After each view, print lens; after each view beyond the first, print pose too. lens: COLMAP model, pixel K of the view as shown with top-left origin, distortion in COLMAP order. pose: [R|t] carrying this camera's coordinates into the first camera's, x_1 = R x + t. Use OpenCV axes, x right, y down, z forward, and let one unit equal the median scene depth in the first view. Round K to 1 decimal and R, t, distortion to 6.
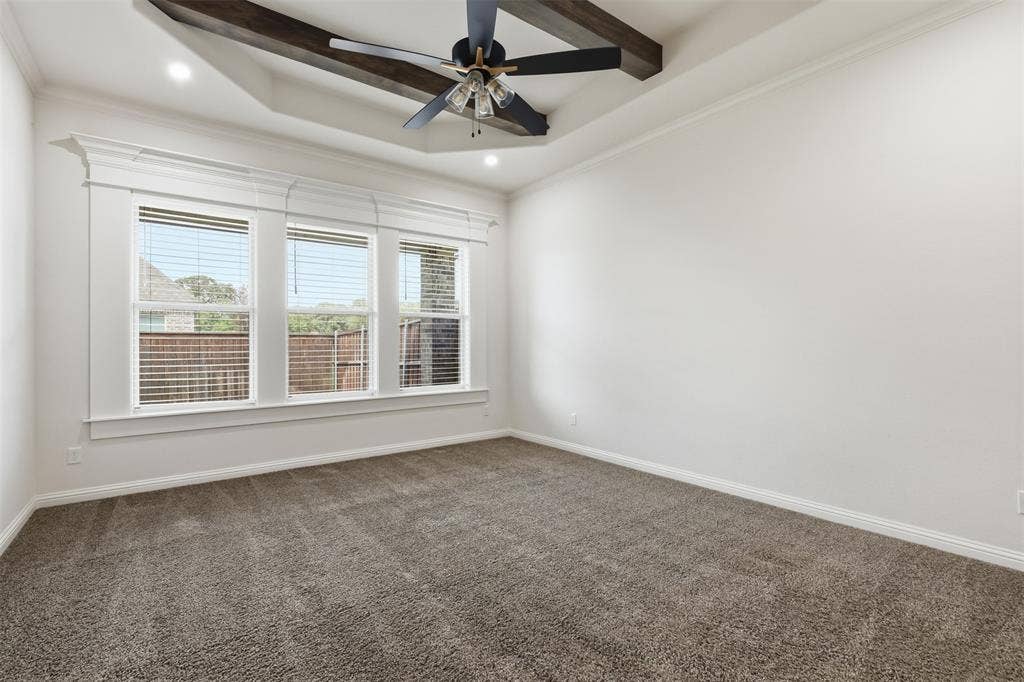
lens RADIAL K [[459.5, 0, 510.2], [0, 459.5, 328.4], [0, 0, 1]] dist [-0.000489, 0.000443]
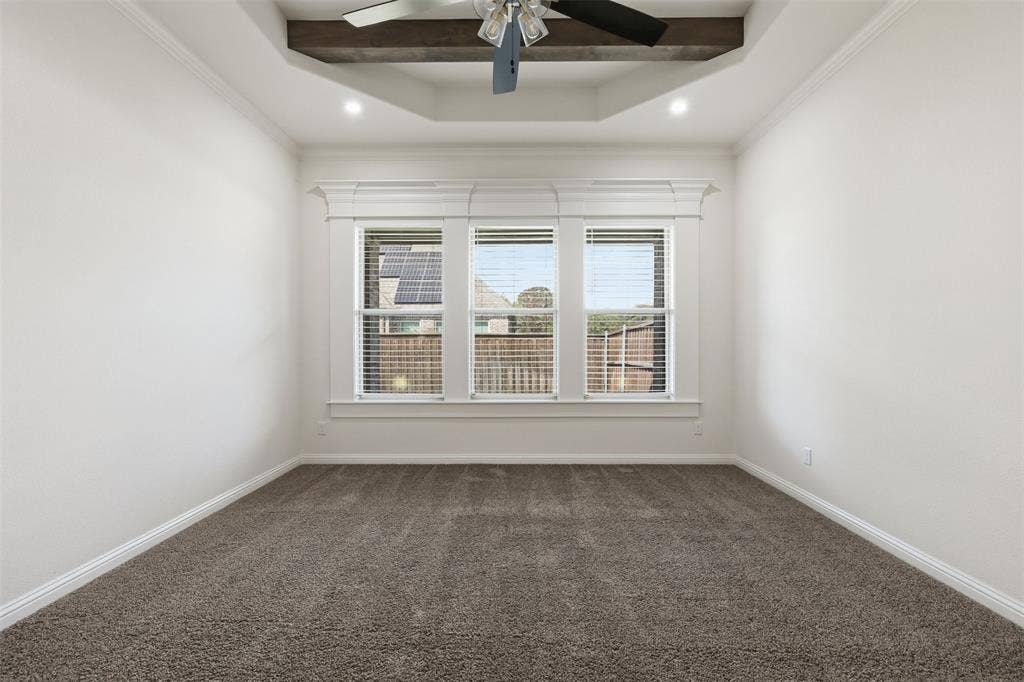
lens RADIAL K [[464.5, 0, 515.0], [0, 464.5, 339.1], [0, 0, 1]] dist [-0.000683, 0.000008]
pose [[0.798476, -0.003078, -0.602019, 0.225307], [0.016901, 0.999707, 0.017305, 0.006822], [0.601789, -0.023992, 0.798295, 0.218066]]
